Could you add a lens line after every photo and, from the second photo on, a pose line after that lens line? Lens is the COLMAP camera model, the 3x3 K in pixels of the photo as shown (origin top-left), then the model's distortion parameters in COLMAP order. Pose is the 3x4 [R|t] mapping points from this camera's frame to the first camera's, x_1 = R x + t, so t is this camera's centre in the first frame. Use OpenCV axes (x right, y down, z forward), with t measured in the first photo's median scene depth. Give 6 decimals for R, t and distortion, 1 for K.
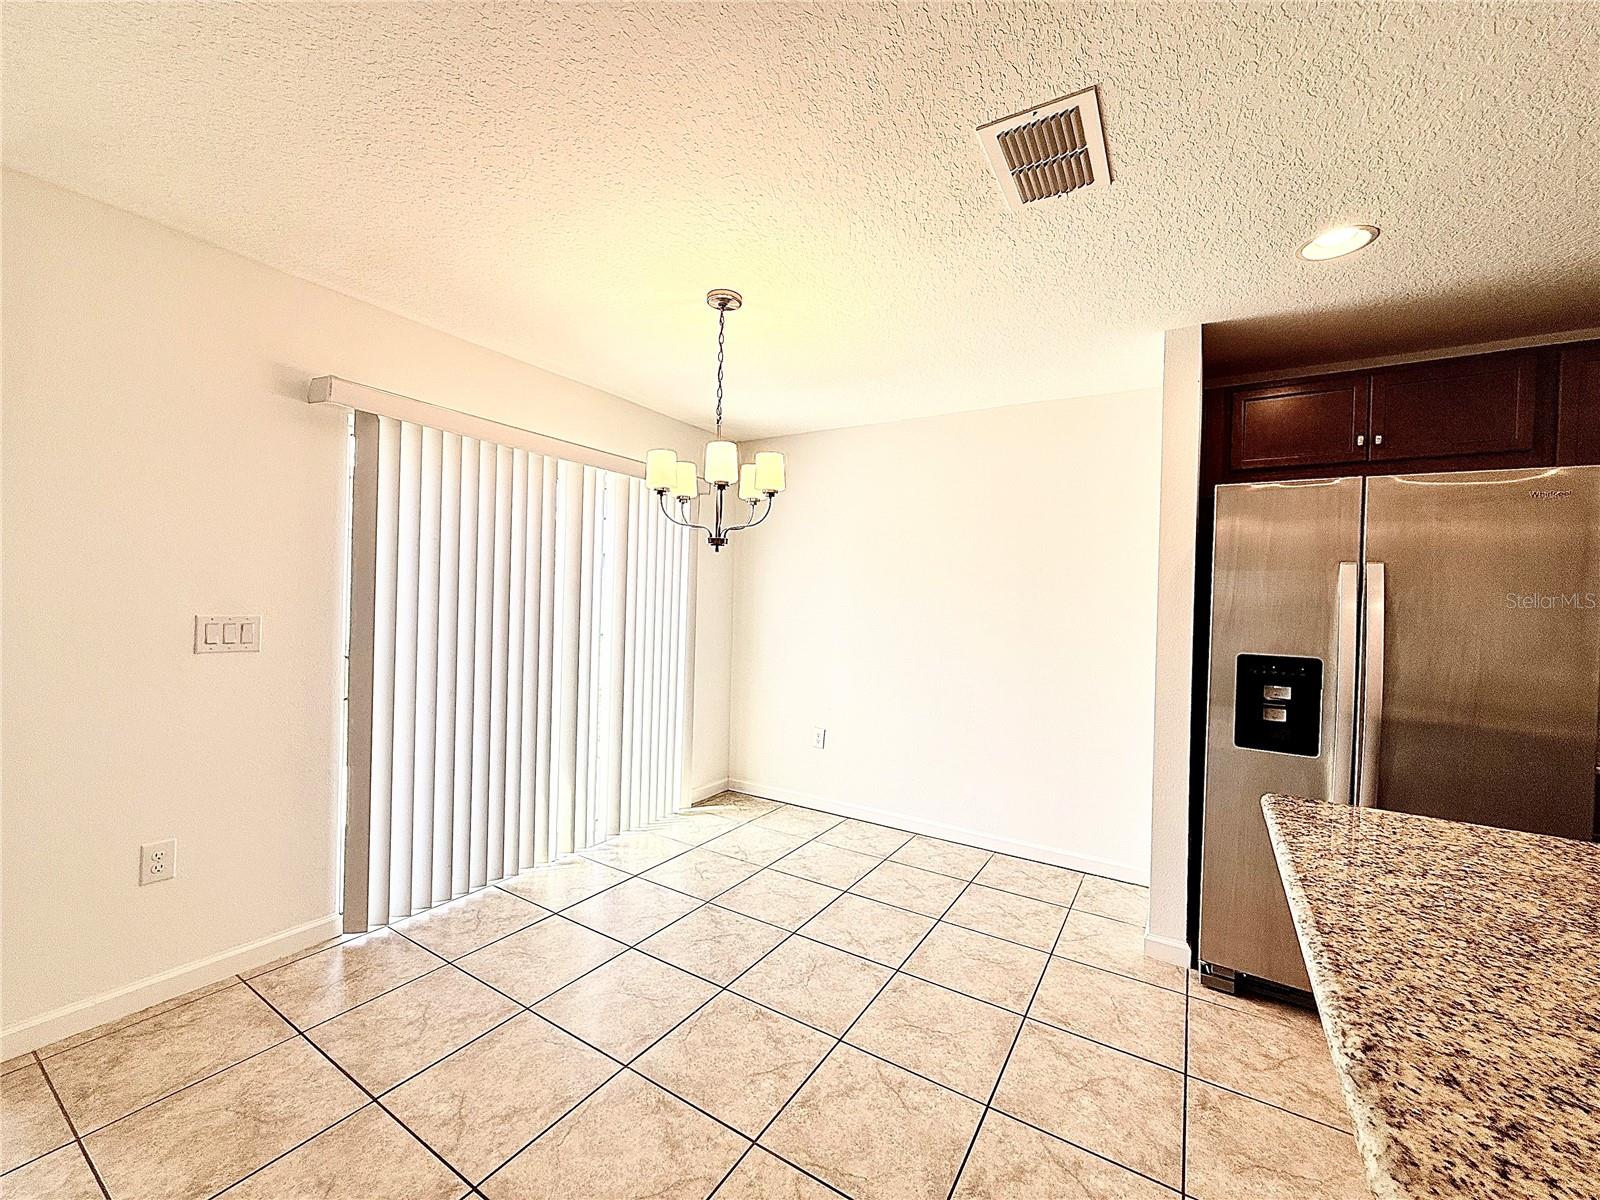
lens RADIAL K [[639.5, 0, 803.2], [0, 639.5, 598.0], [0, 0, 1]] dist [0.000355, -0.000279]
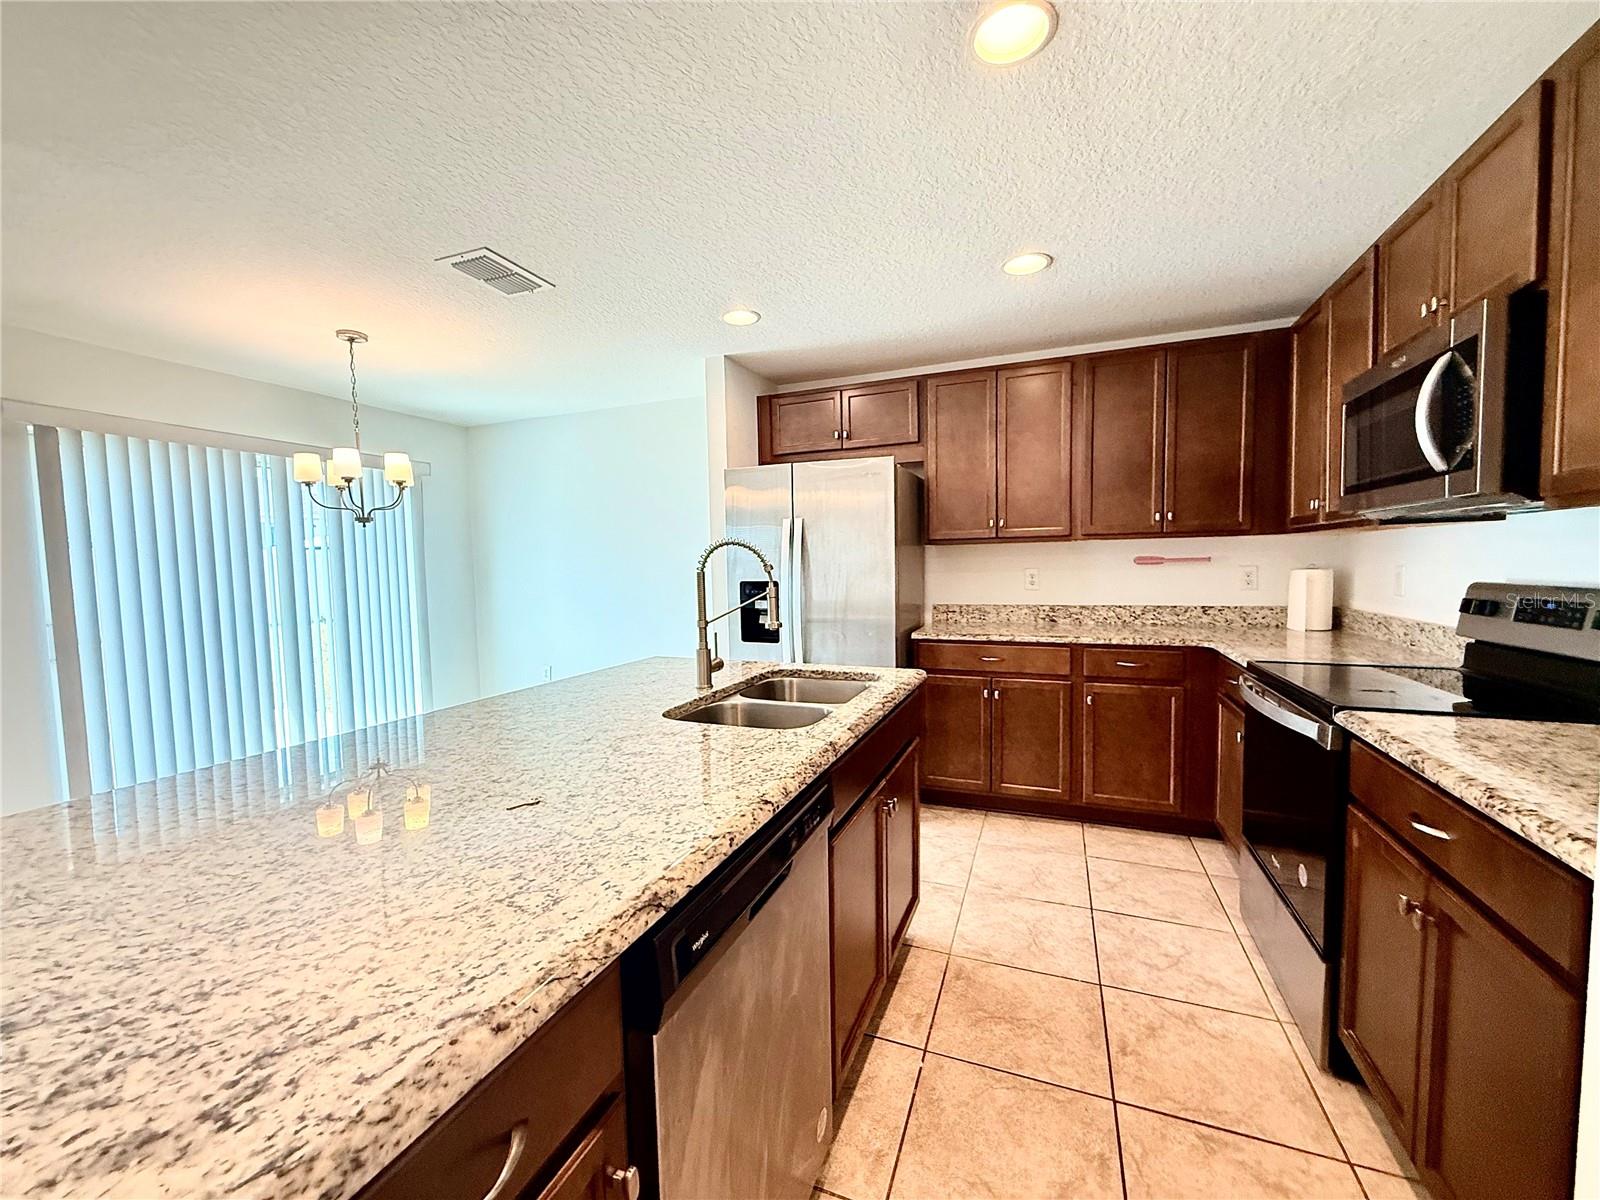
lens RADIAL K [[639.5, 0, 796.5], [0, 639.5, 601.0], [0, 0, 1]] dist [0.000355, -0.000279]
pose [[0.982388, -0.059593, 0.177095, 0.549972], [0.049441, 0.996900, 0.061202, 0.048700], [-0.180193, -0.051368, 0.982289, -0.529758]]
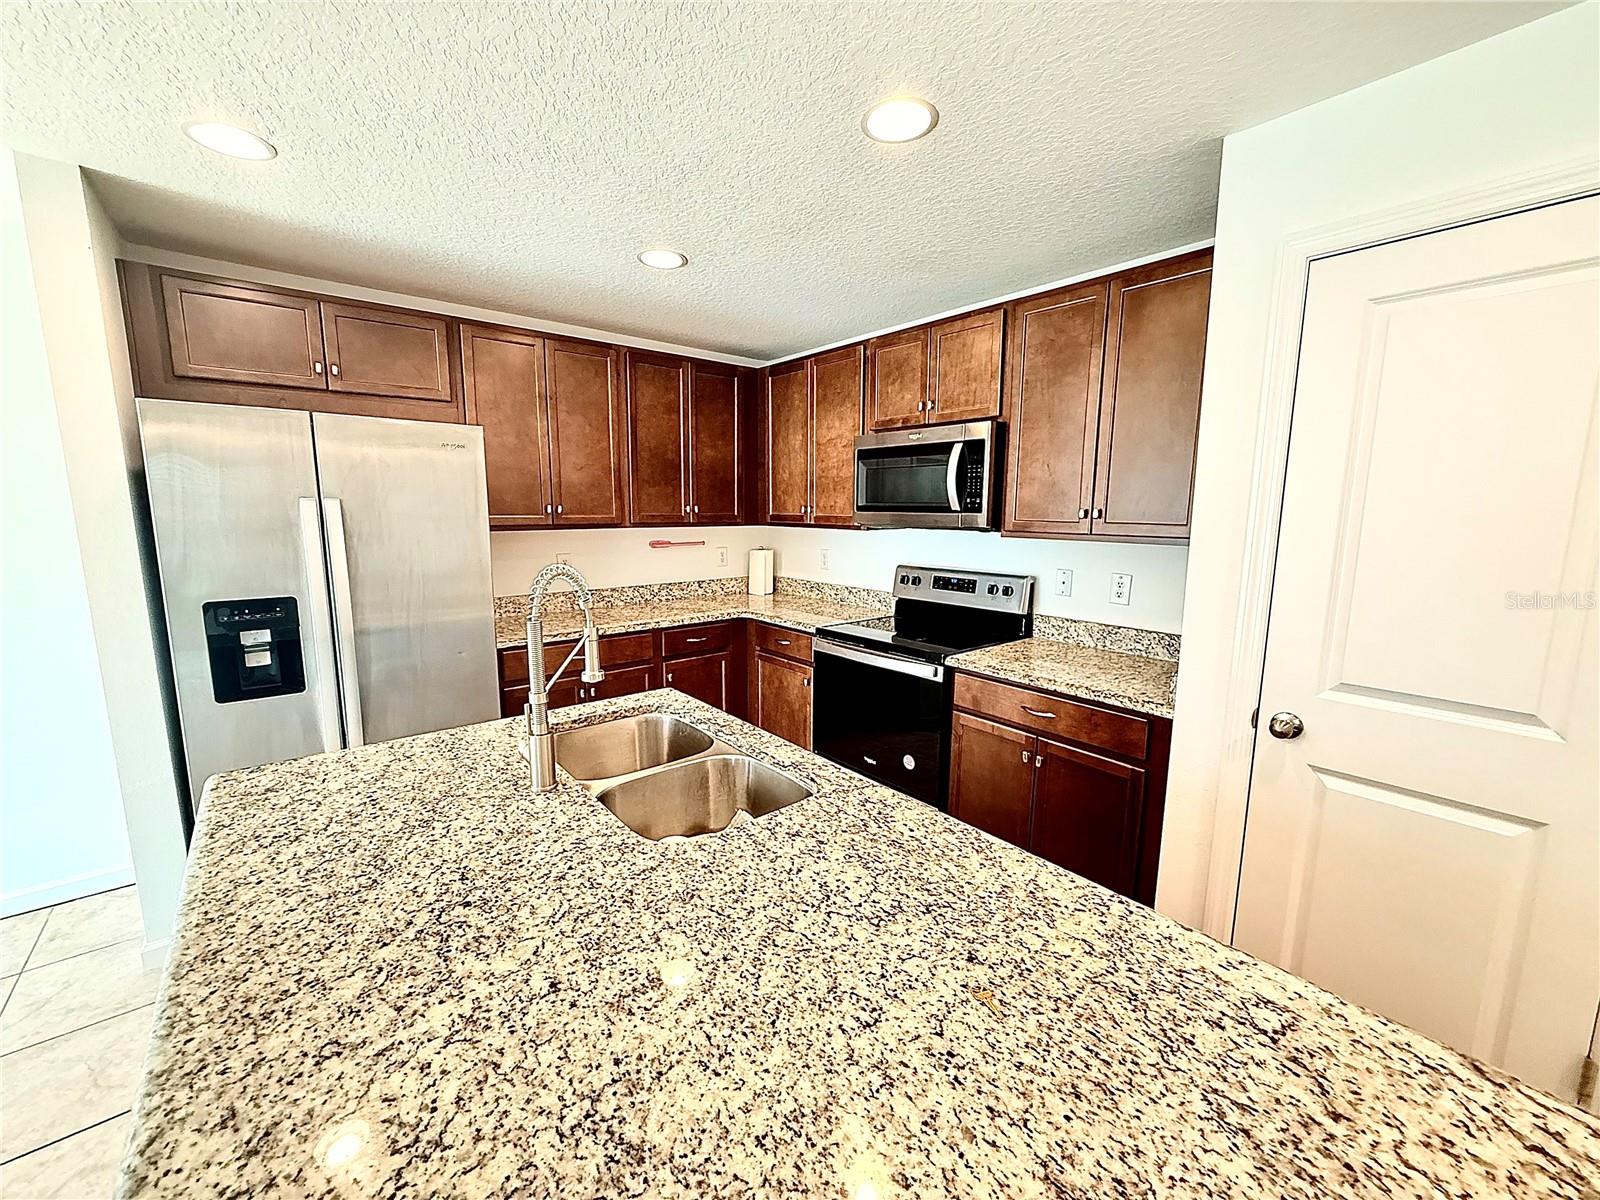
lens RADIAL K [[639.5, 0, 796.2], [0, 639.5, 601.7], [0, 0, 1]] dist [0.000355, -0.000279]
pose [[0.302705, -0.169576, 0.937877, 0.108322], [0.008754, 0.984497, 0.175180, -0.061016], [-0.953044, -0.044818, 0.299496, -0.039496]]
